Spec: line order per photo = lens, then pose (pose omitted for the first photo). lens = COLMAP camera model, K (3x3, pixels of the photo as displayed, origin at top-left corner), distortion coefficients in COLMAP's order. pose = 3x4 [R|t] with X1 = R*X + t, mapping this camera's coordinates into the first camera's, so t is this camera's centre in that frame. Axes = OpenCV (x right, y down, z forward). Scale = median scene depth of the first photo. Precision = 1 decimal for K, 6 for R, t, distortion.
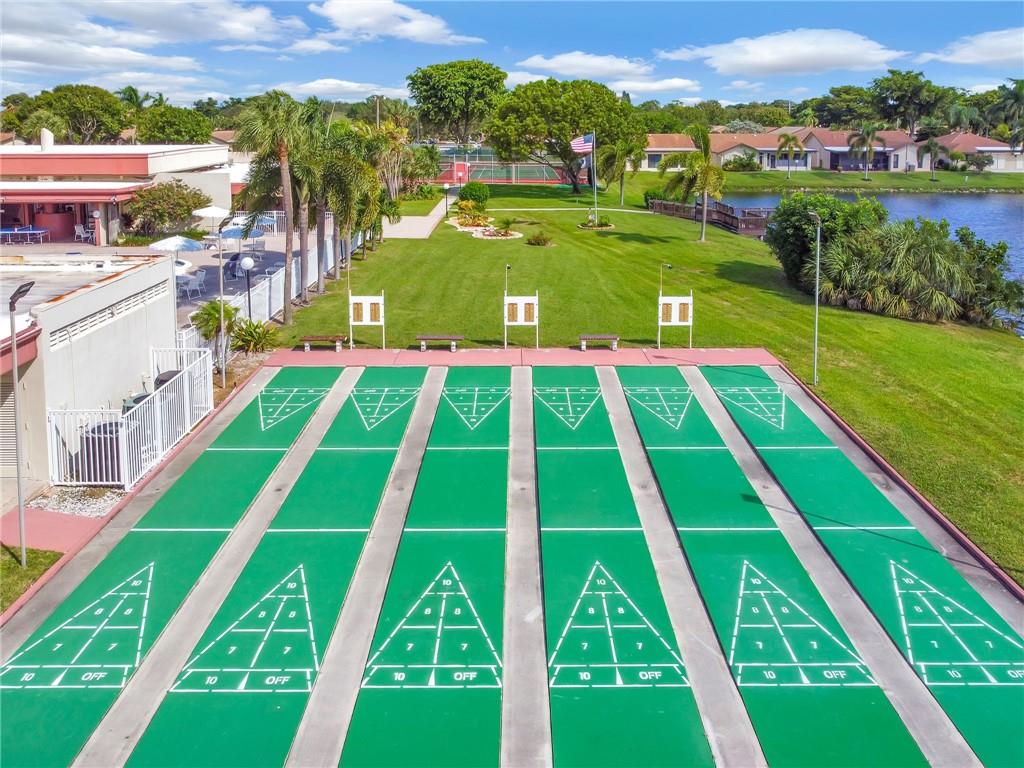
lens RADIAL K [[748.4, 0, 512.0], [0, 748.4, 384.0], [0, 0, 1]] dist [-0.001233, -0.001572]
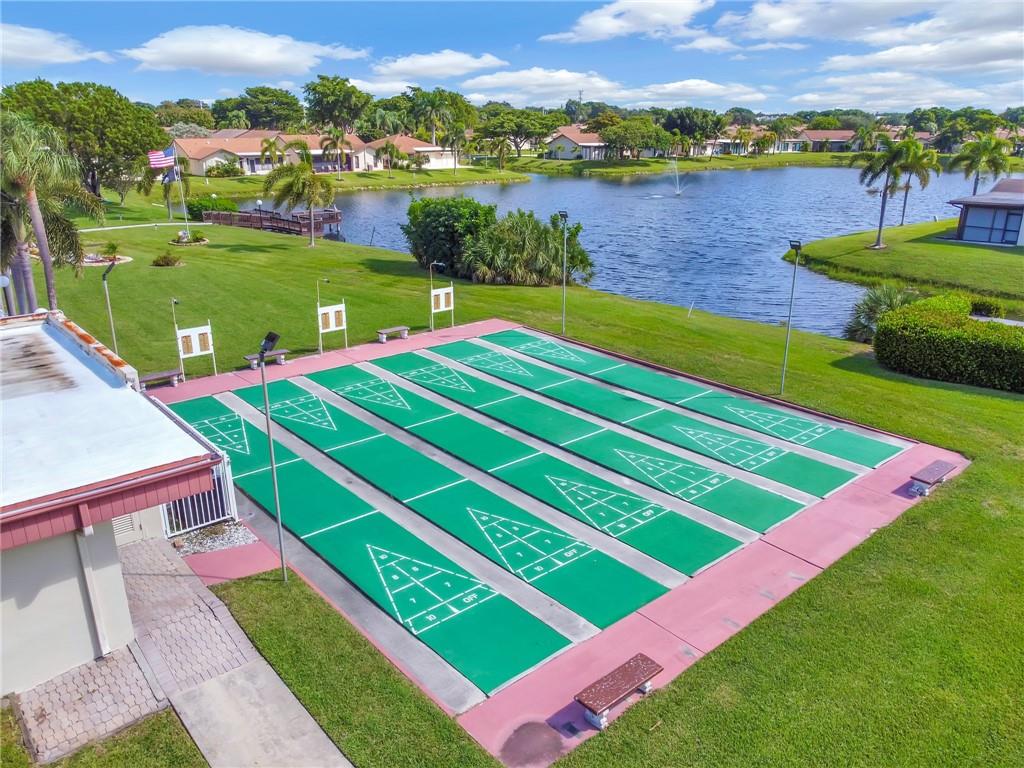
lens RADIAL K [[780.0, 0, 512.5], [0, 780.0, 408.1], [0, 0, 1]] dist [0.000444, -0.003861]
pose [[0.754199, -0.222394, 0.617839, -0.194743], [0.212378, 0.972944, 0.090966, -0.006037], [-0.621353, 0.062609, 0.781025, -0.020050]]
